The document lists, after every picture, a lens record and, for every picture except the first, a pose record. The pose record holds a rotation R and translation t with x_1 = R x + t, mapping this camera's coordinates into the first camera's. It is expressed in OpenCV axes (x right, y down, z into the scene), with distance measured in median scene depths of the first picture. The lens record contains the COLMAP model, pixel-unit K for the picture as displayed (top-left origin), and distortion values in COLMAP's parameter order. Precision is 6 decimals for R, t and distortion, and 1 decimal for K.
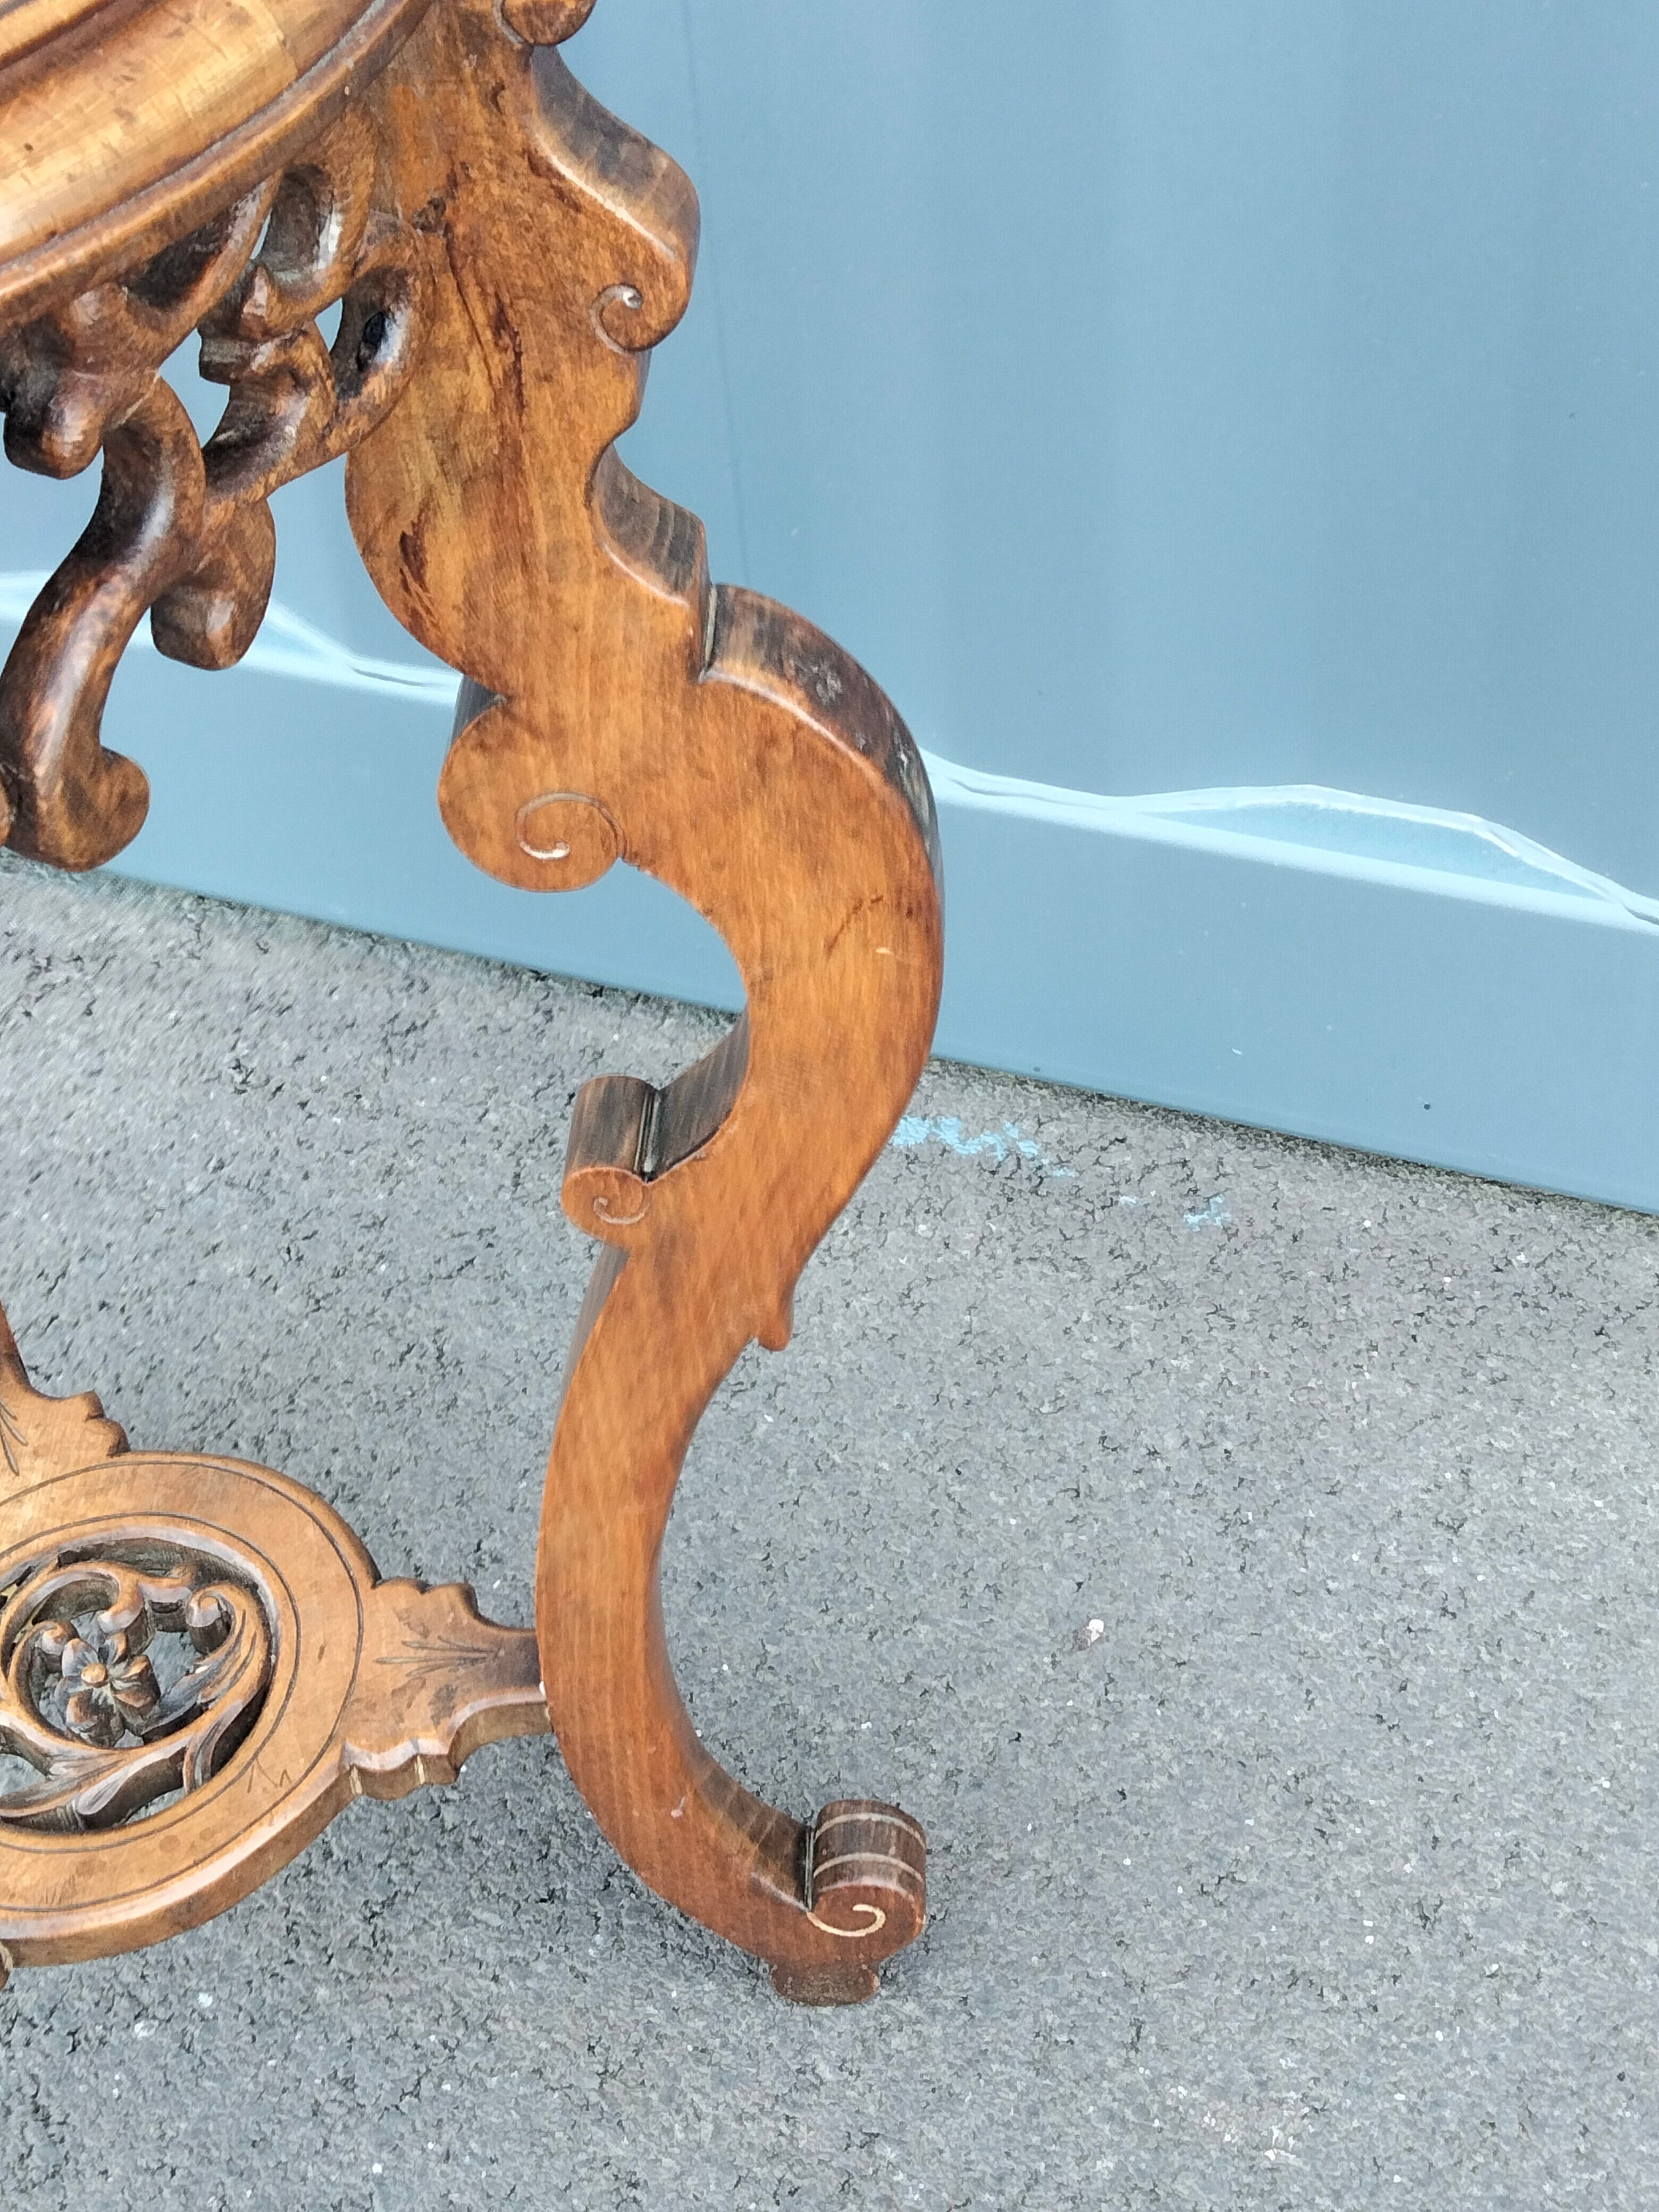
lens RADIAL K [[3027.9, 0, 817.2], [0, 3027.9, 1071.7], [0, 0, 1]] dist [0.086044, -0.276717]
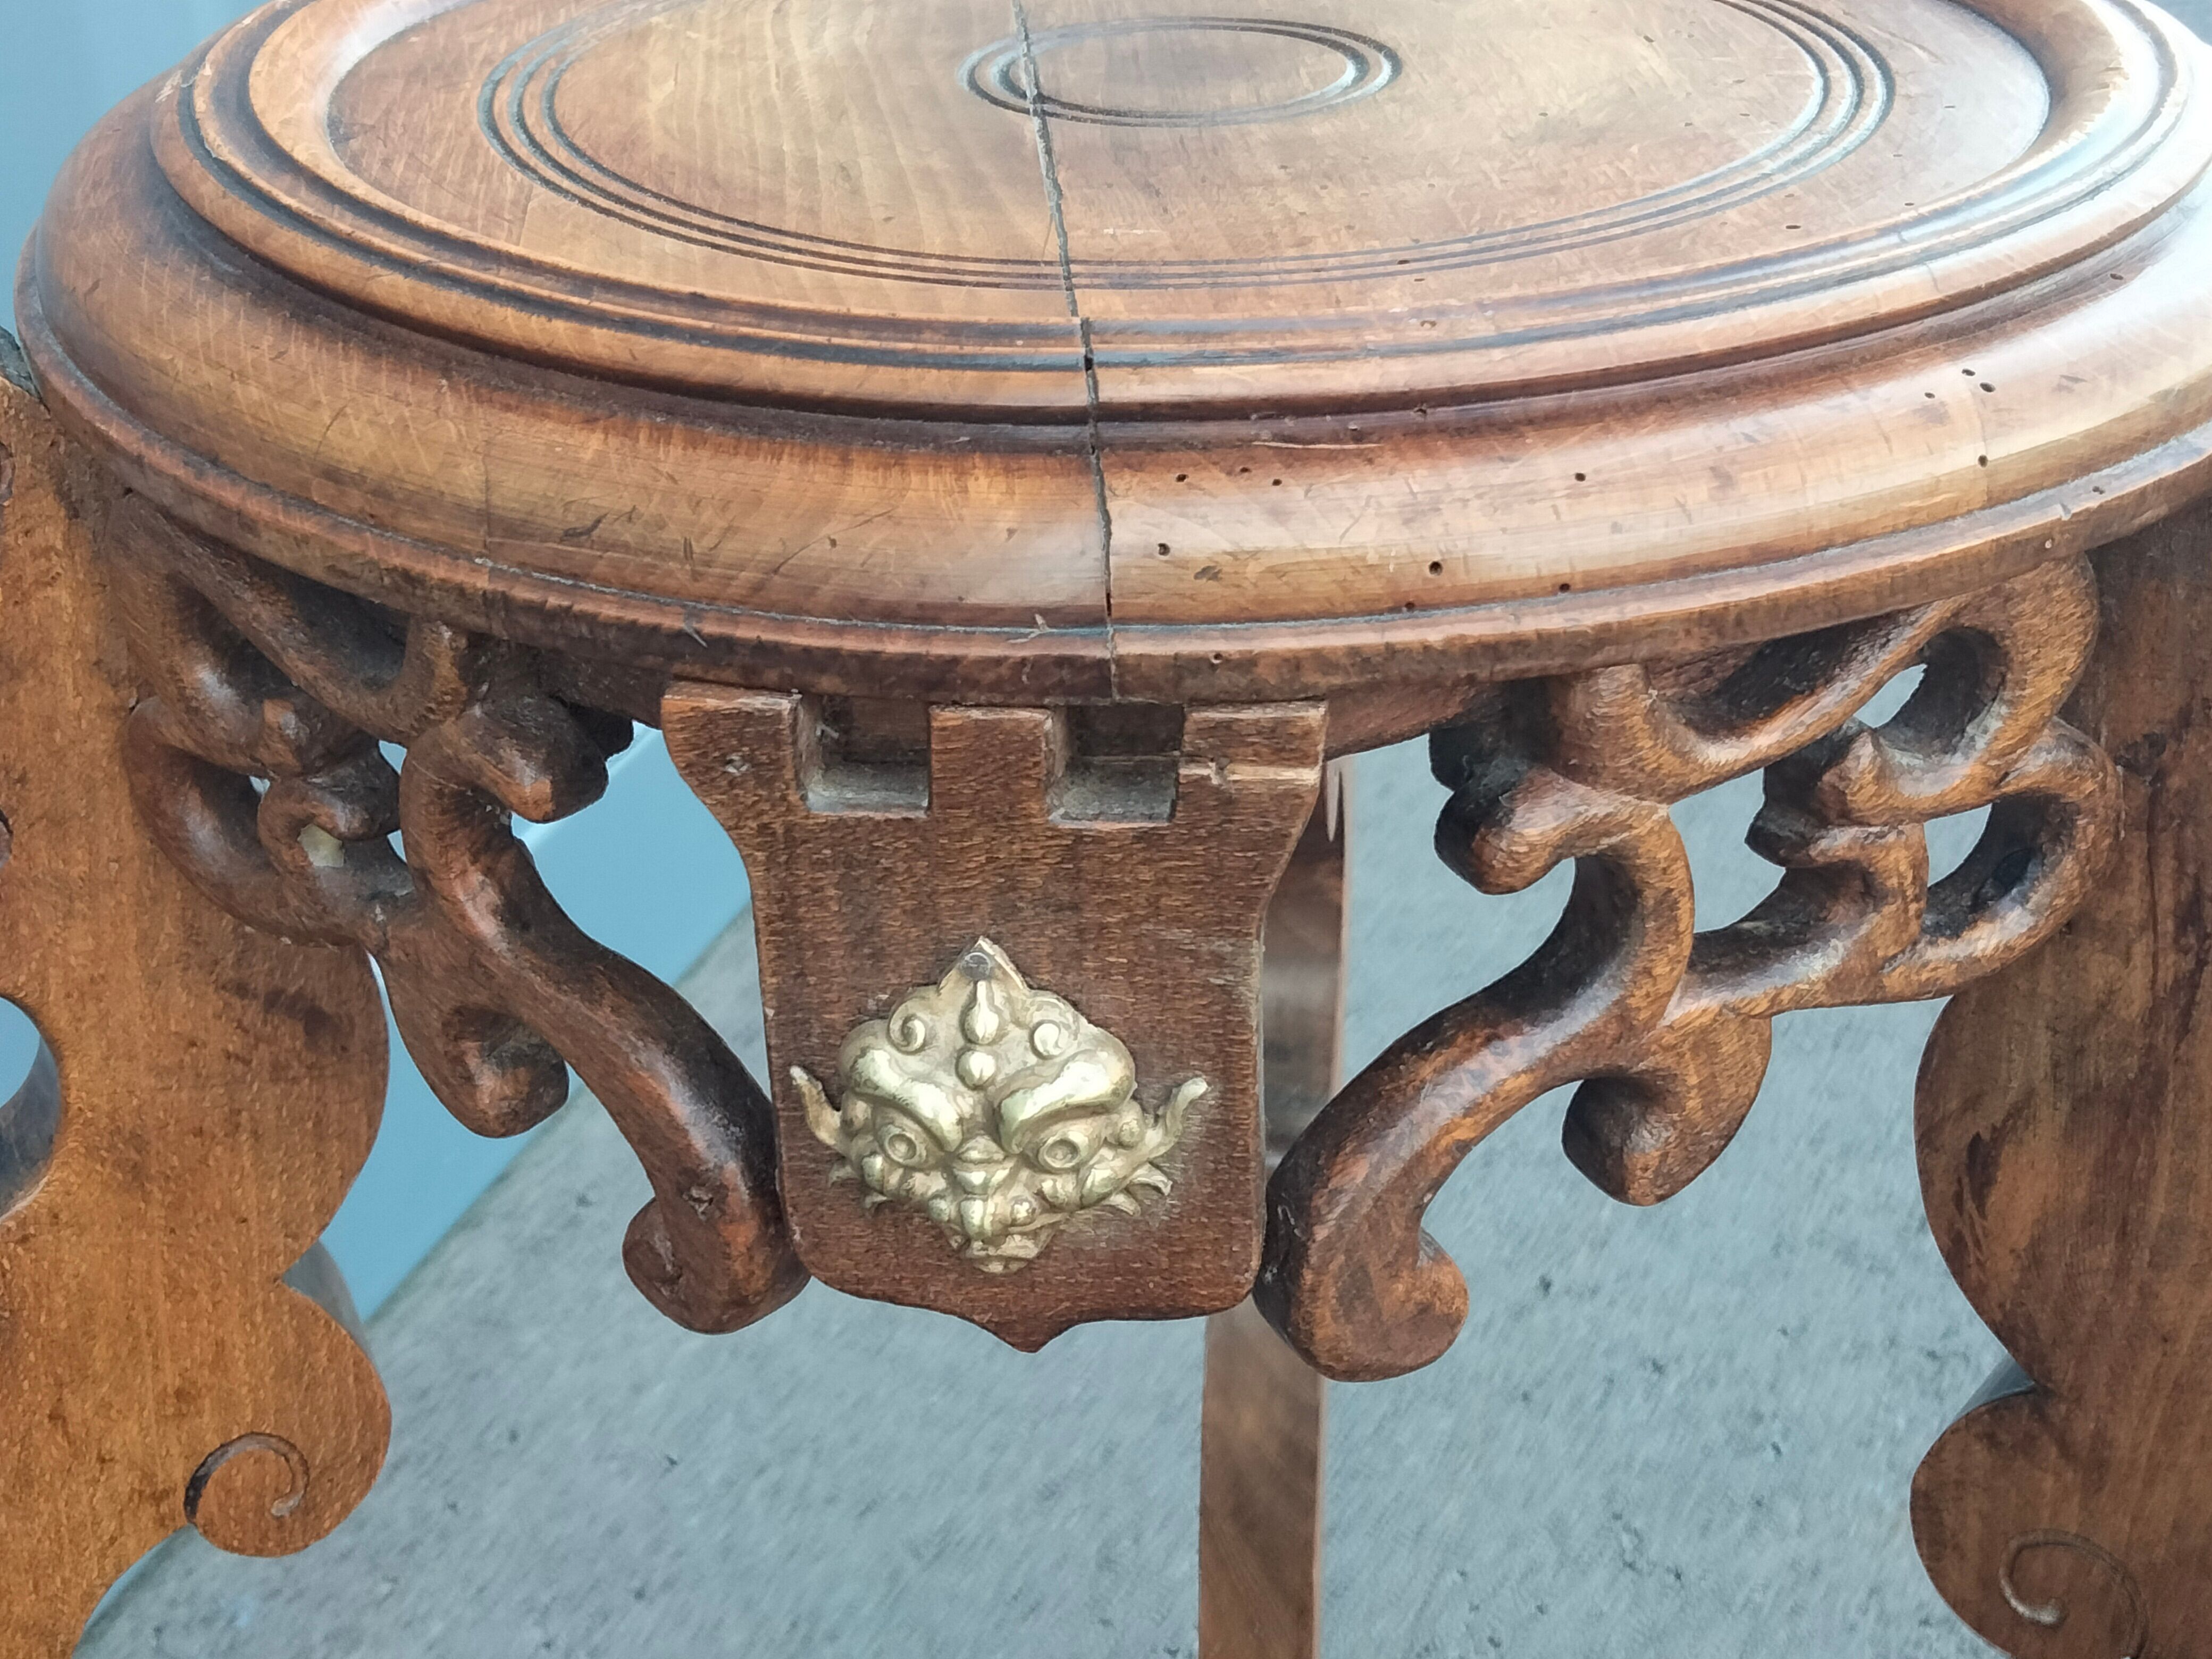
lens RADIAL K [[3027.9, 0, 1106.8], [0, 3027.9, 794.3], [0, 0, 1]] dist [0.086044, -0.276717]
pose [[0.823421, 0.291881, -0.486603, 0.016698], [-0.409938, 0.898937, -0.154478, -0.028274], [0.392337, 0.326677, 0.859857, 0.140616]]
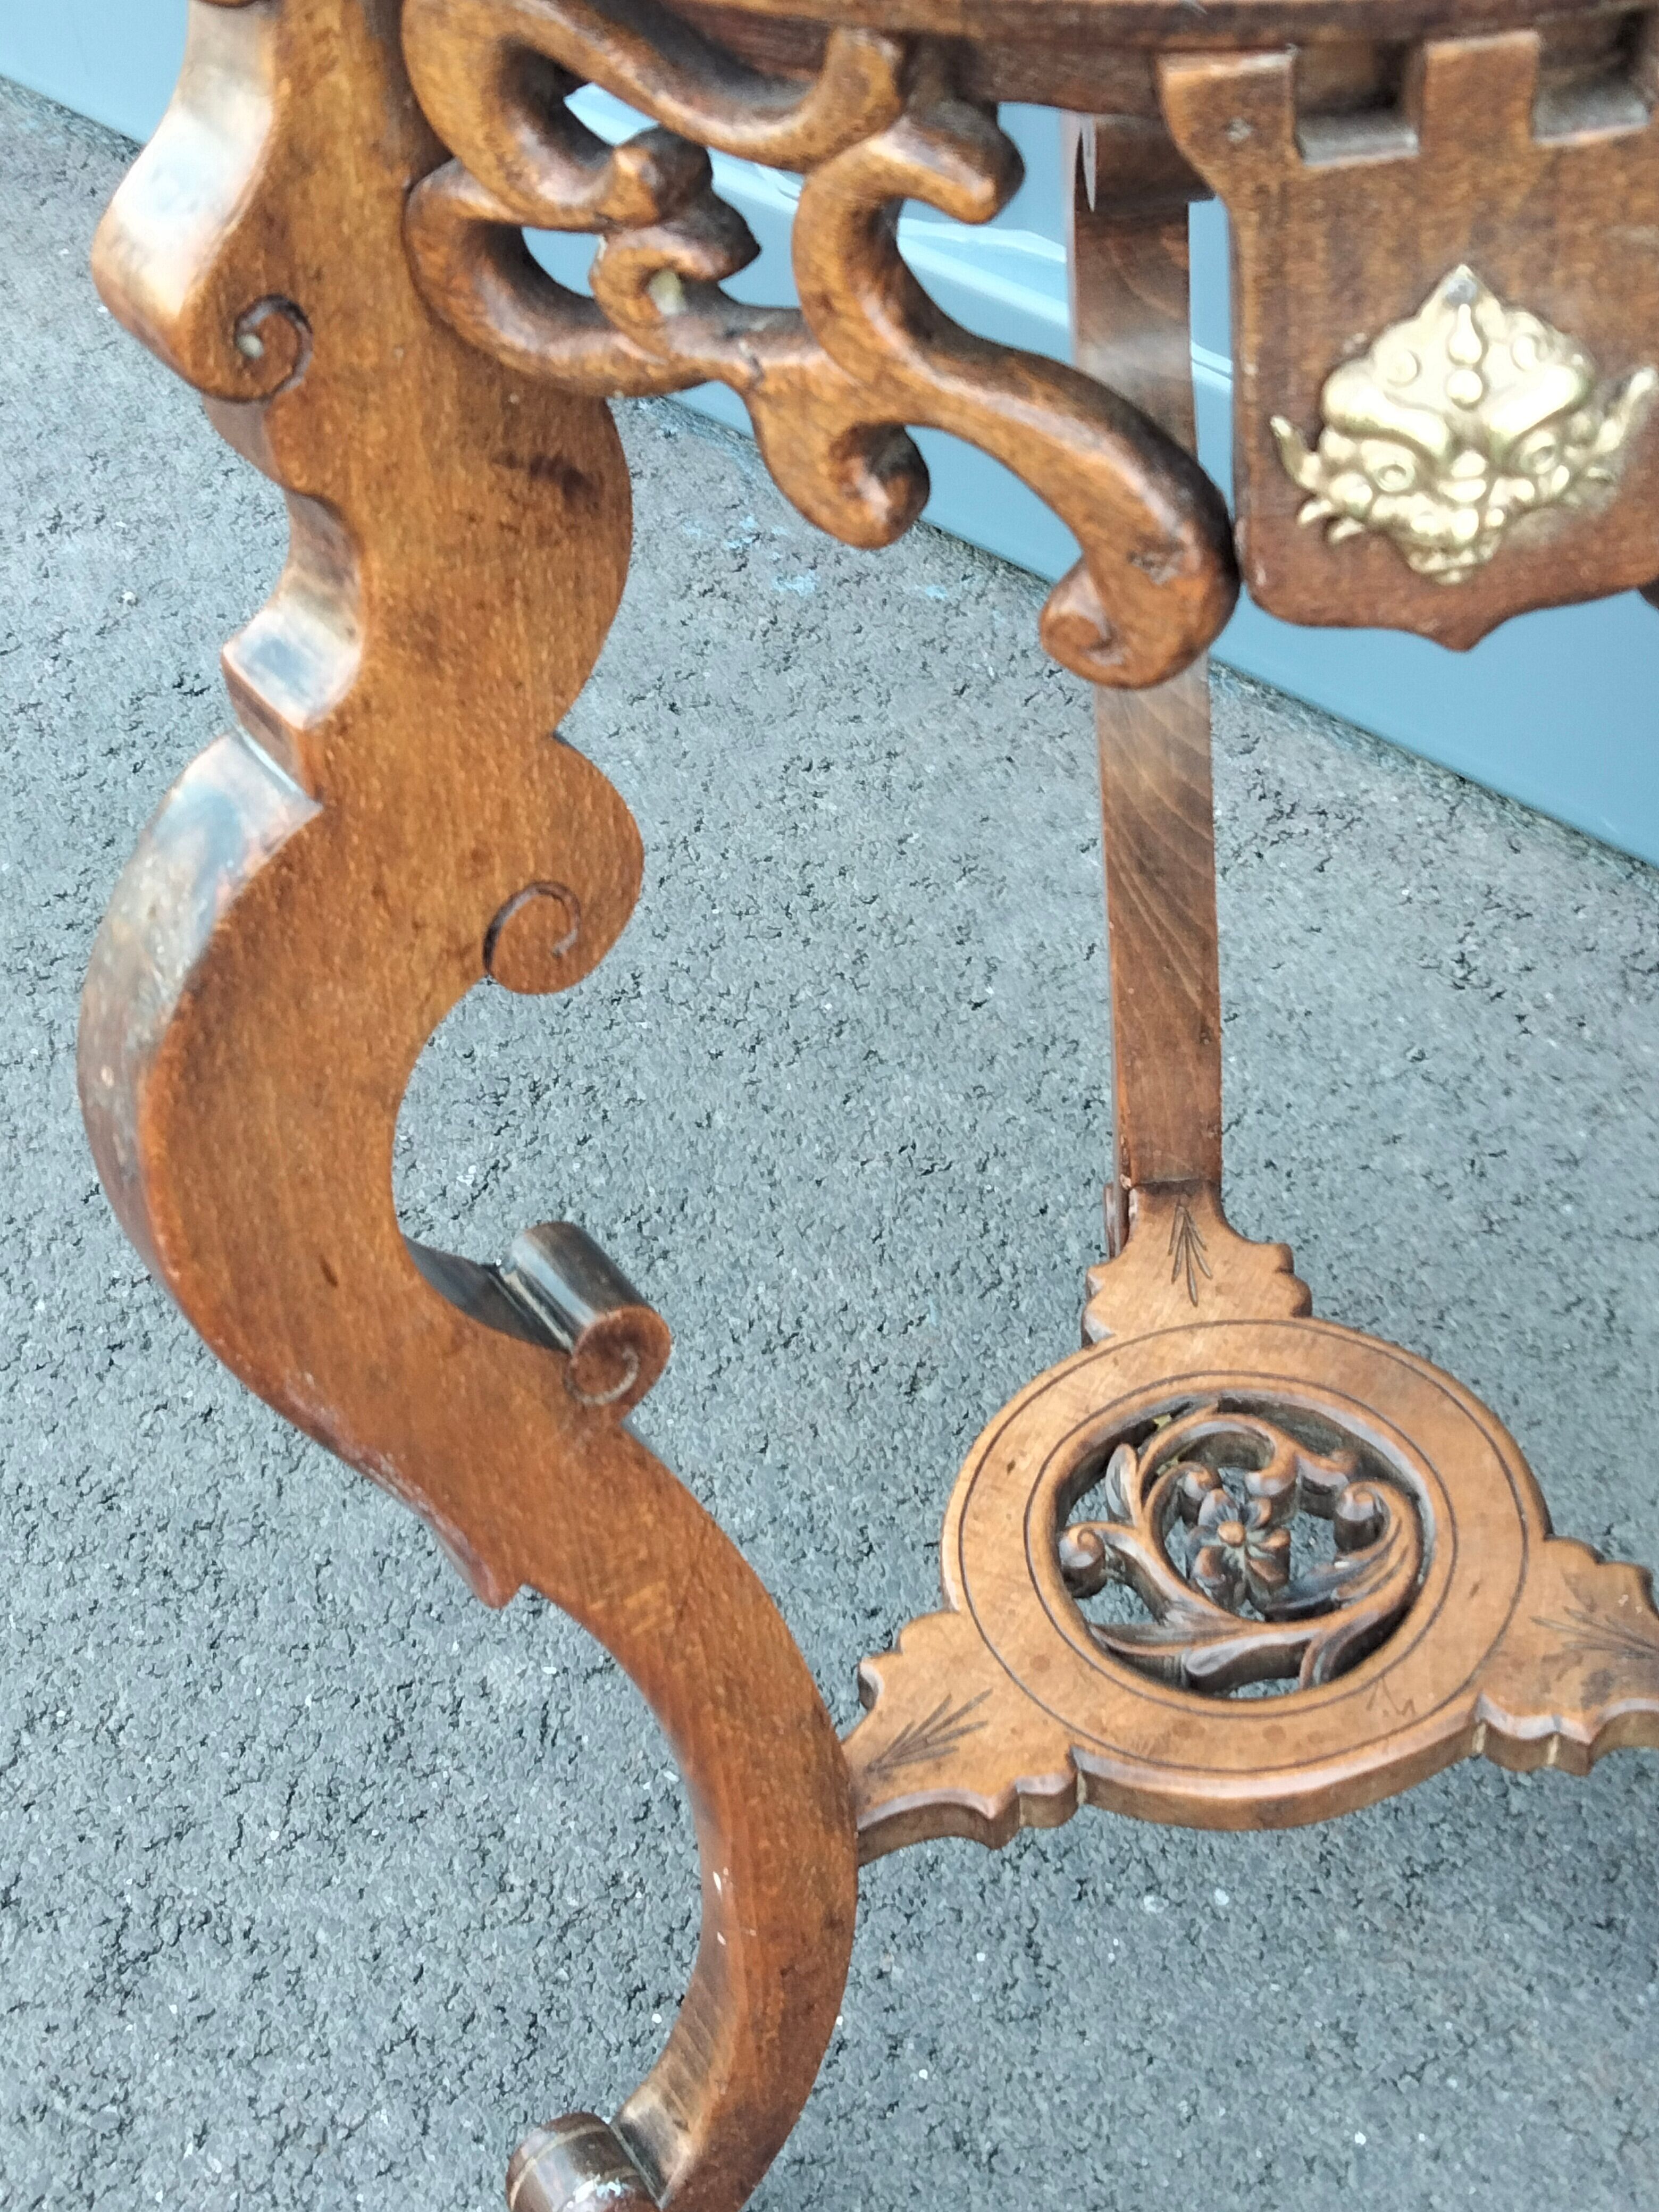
lens RADIAL K [[3043.8, 0, 830.7], [0, 3043.8, 1048.7], [0, 0, 1]] dist [0.111845, -0.331013]
pose [[0.908865, 0.261993, -0.324537, -0.080775], [-0.257132, 0.964598, 0.058606, 0.029146], [0.328402, 0.030184, 0.944056, 0.060007]]
